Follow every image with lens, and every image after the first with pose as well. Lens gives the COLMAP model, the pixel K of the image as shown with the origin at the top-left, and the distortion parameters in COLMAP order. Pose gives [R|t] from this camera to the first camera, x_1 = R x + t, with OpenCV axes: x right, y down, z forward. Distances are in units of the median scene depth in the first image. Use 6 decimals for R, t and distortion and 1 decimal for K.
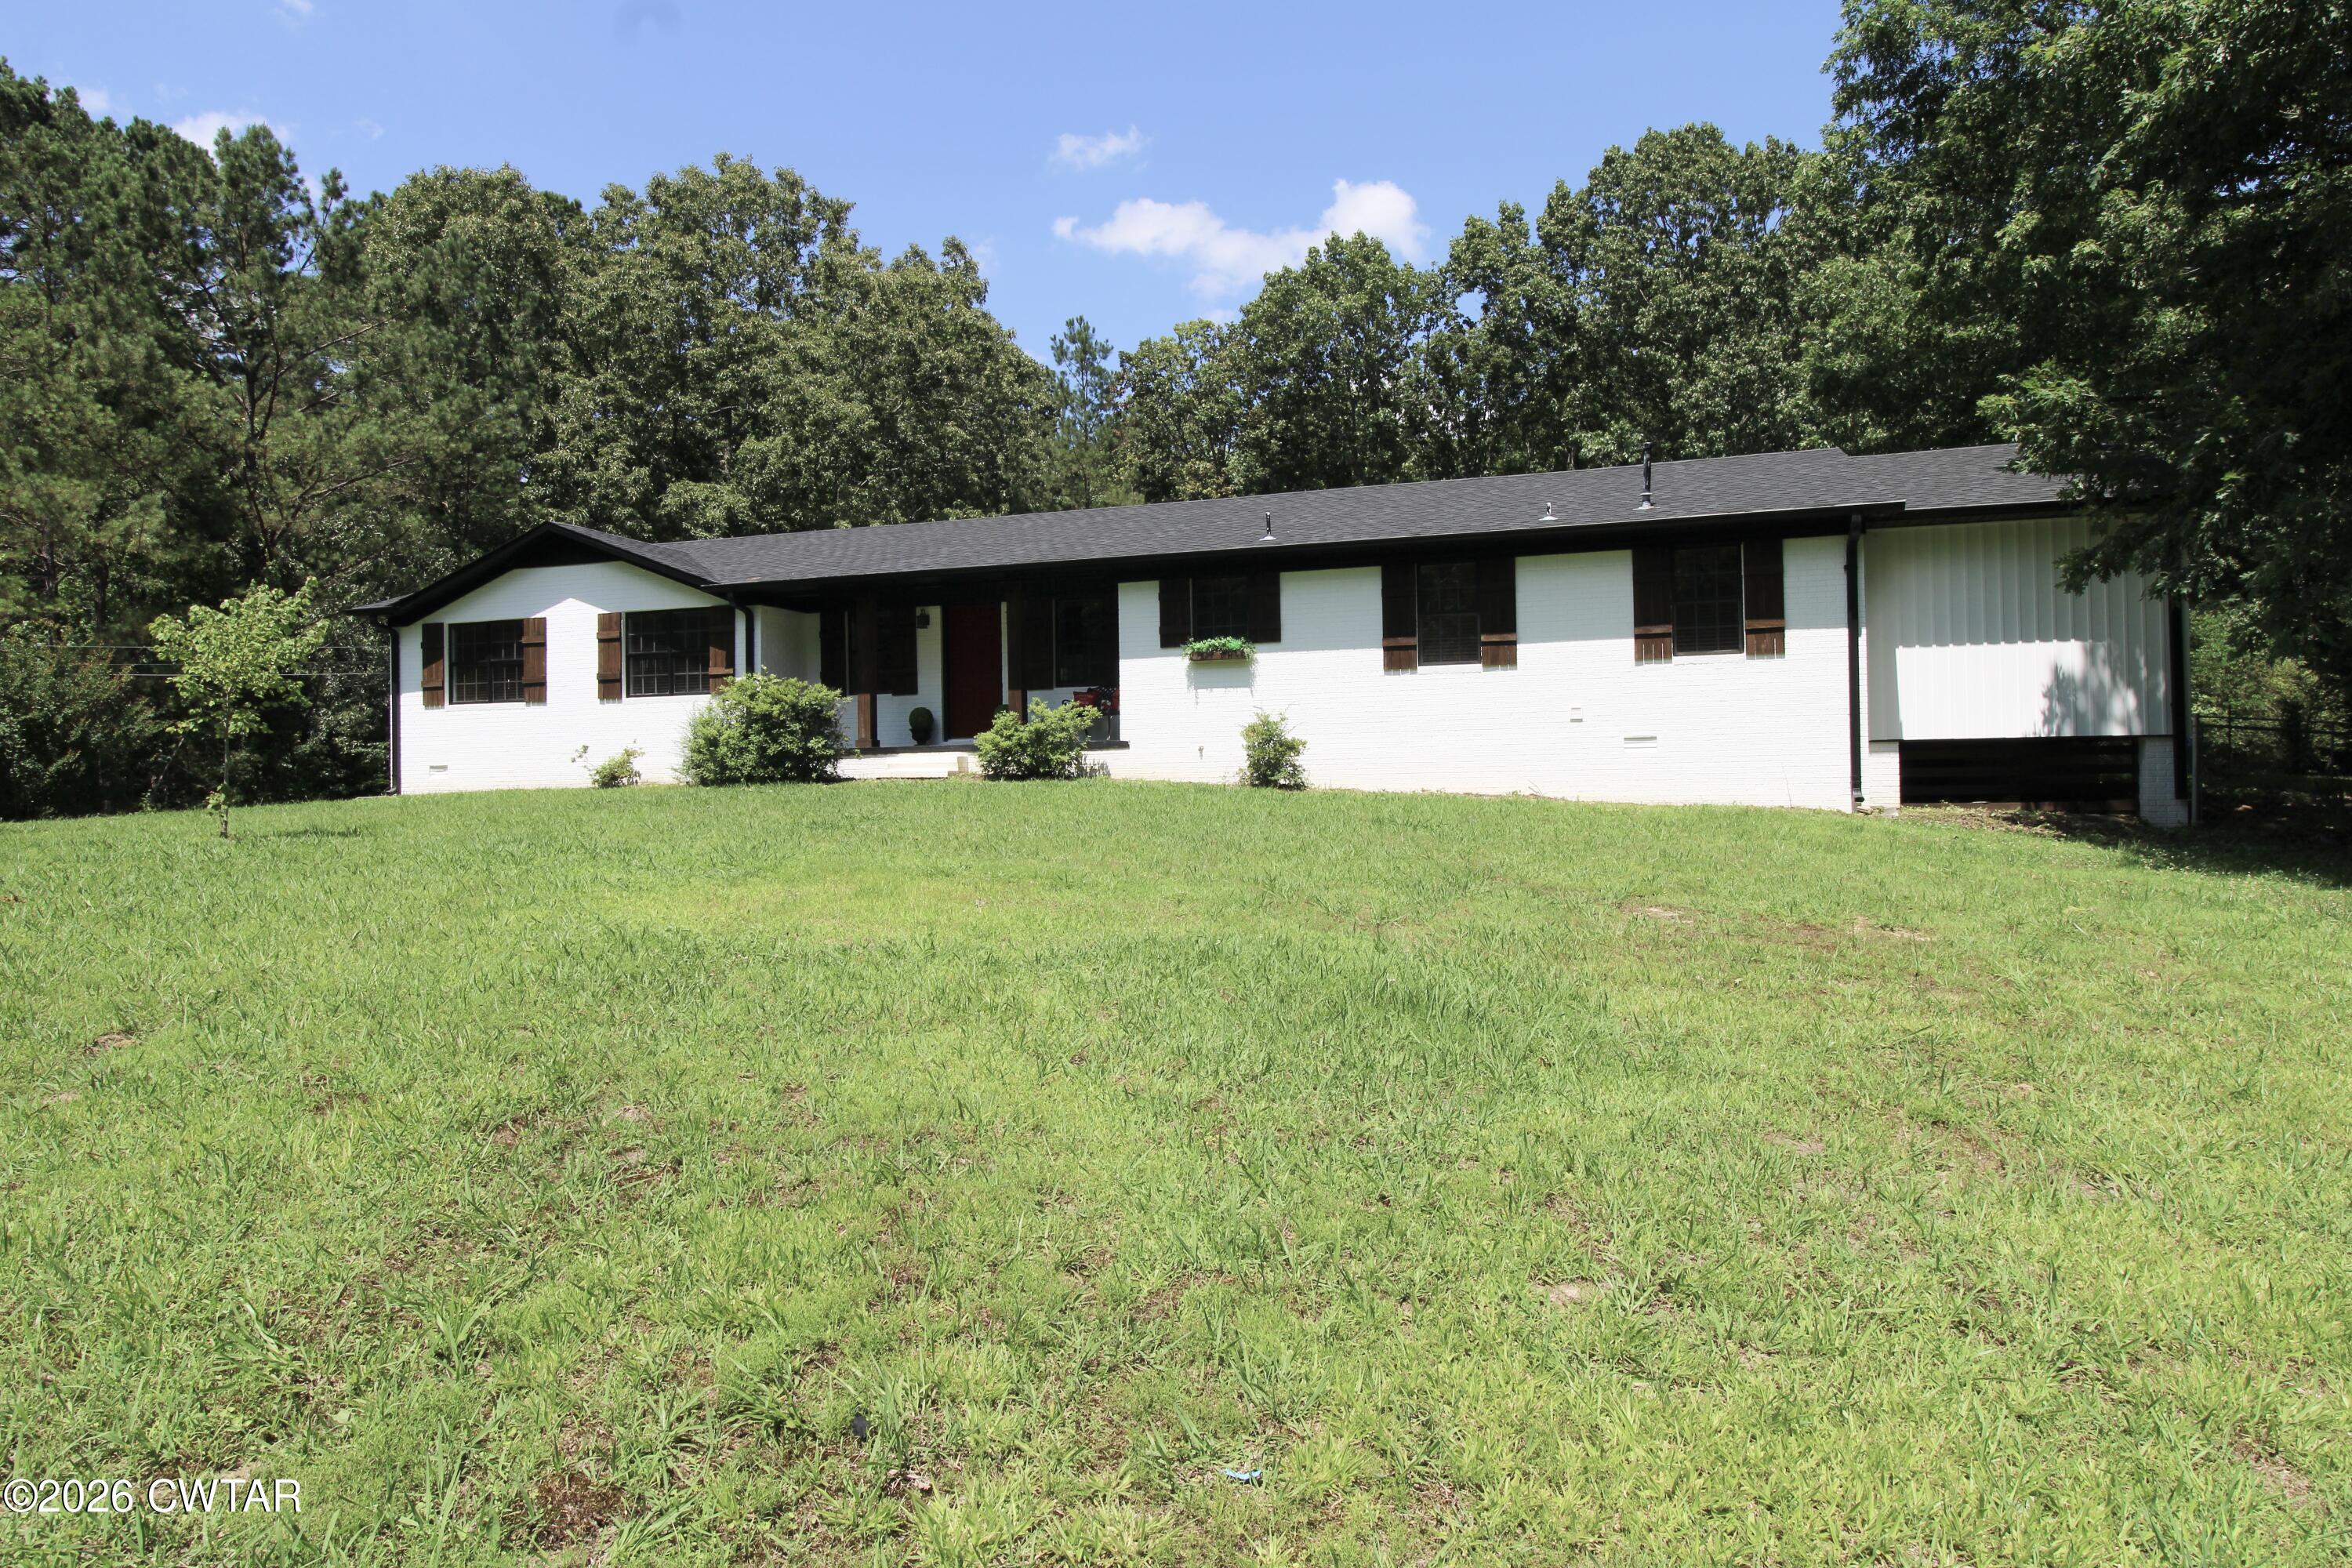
lens RADIAL K [[1333.9, 0, 1176.0], [0, 1333.9, 784.0], [0, 0, 1]] dist [-0.000748, -0.000179]
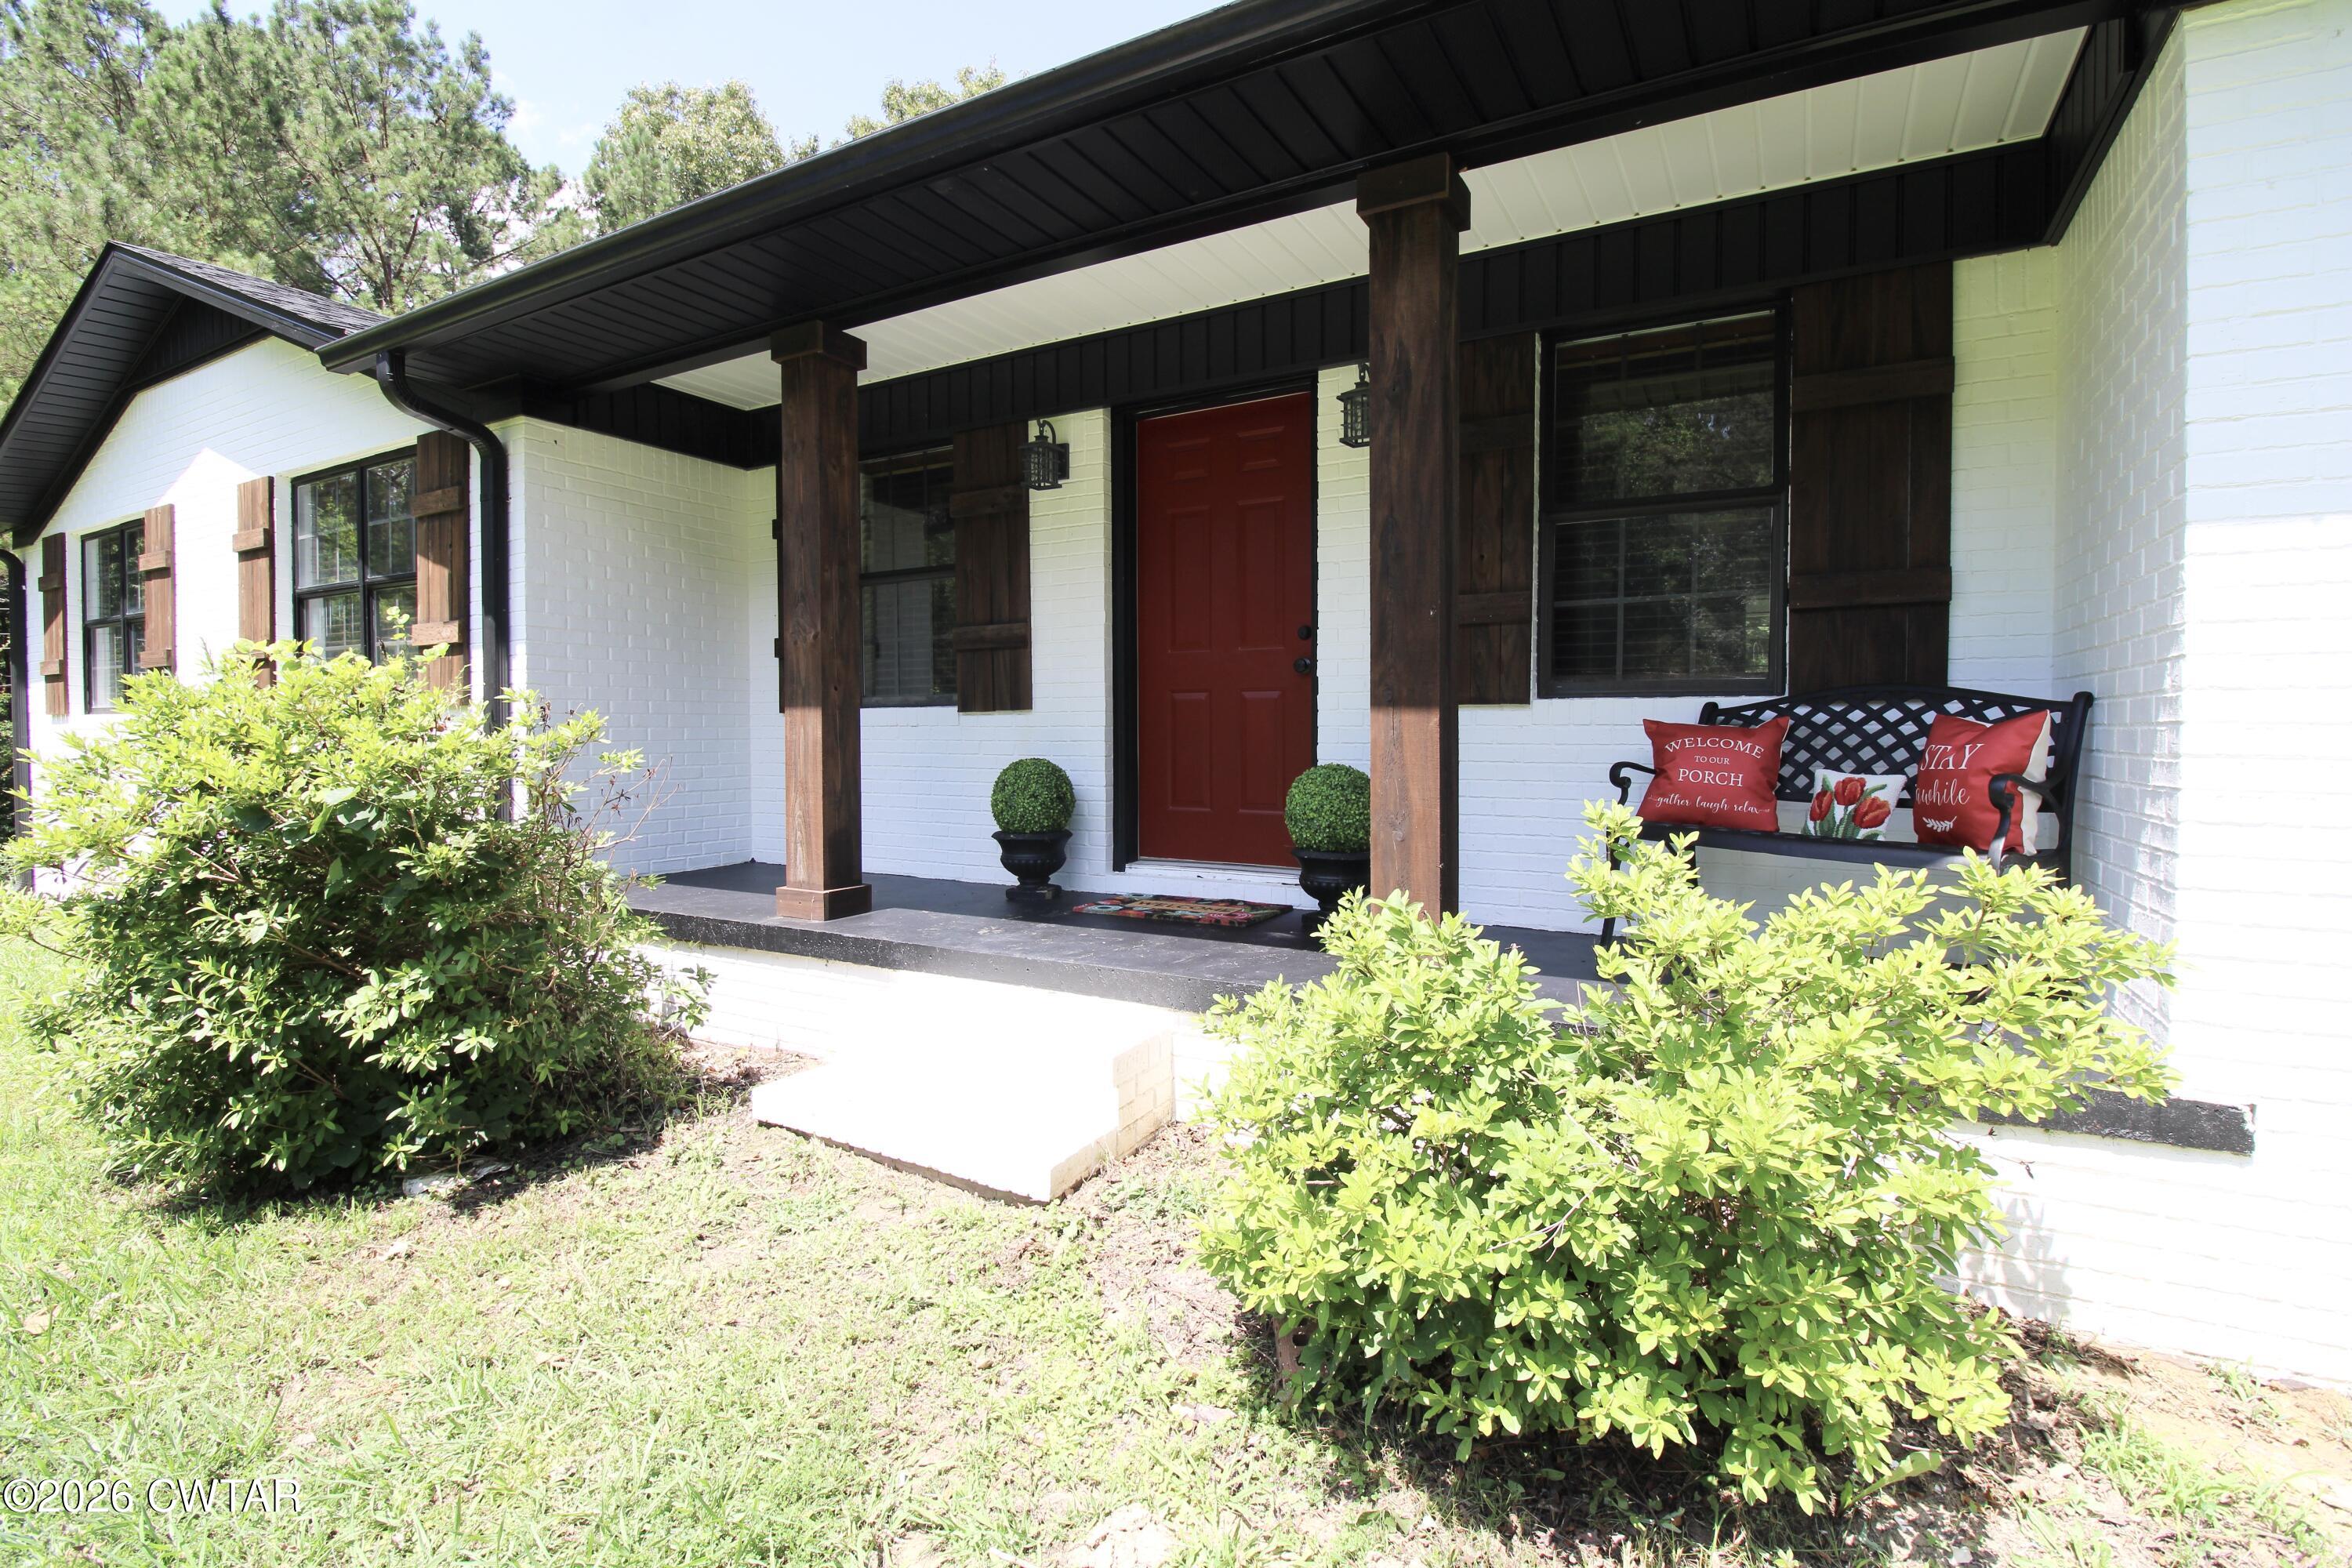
lens RADIAL K [[1084.0, 0, 1167.6], [0, 1084.0, 751.7], [0, 0, 1]] dist [-0.003162, -0.006726]
pose [[0.977710, 0.021247, -0.208884, -0.111604], [-0.016608, 0.999575, 0.023940, -0.063817], [0.209304, -0.019937, 0.977647, 0.768010]]
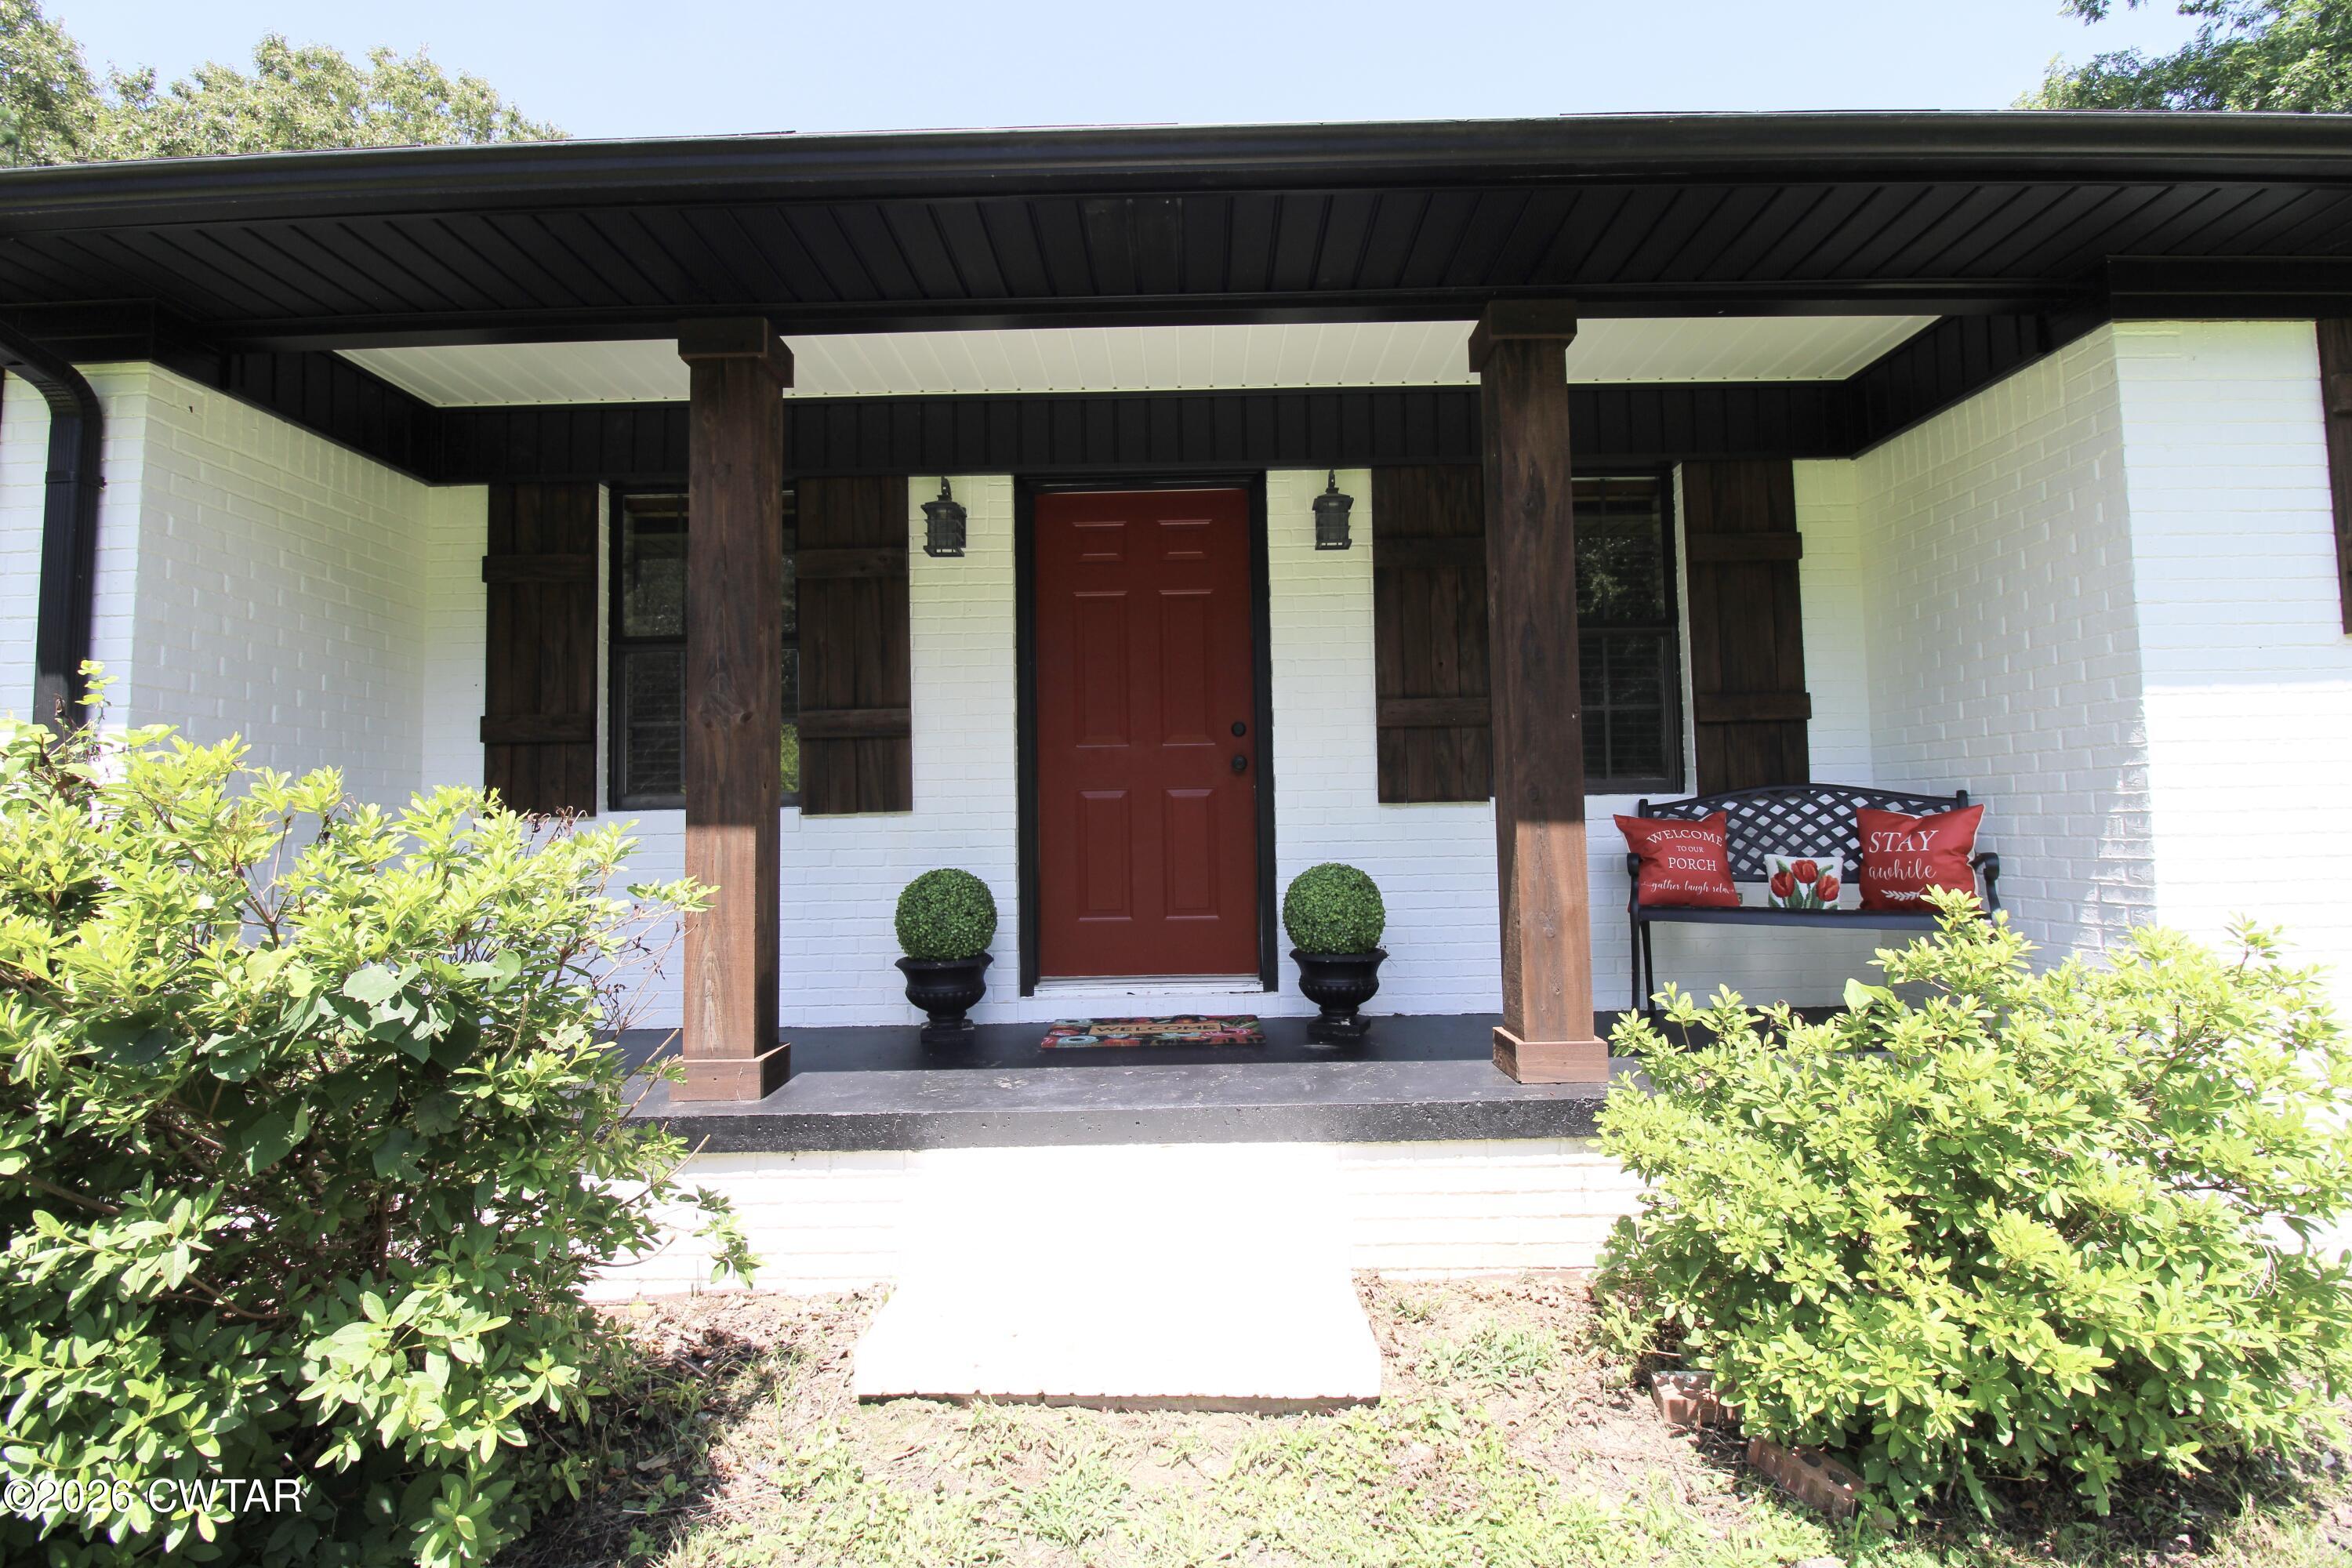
lens RADIAL K [[1084.0, 0, 1167.6], [0, 1084.0, 751.7], [0, 0, 1]] dist [-0.003162, -0.006726]
pose [[0.955984, 0.019906, 0.292744, -0.208510], [0.000147, 0.997663, -0.068320, -0.064103], [-0.293420, 0.065356, 0.953747, 0.789351]]
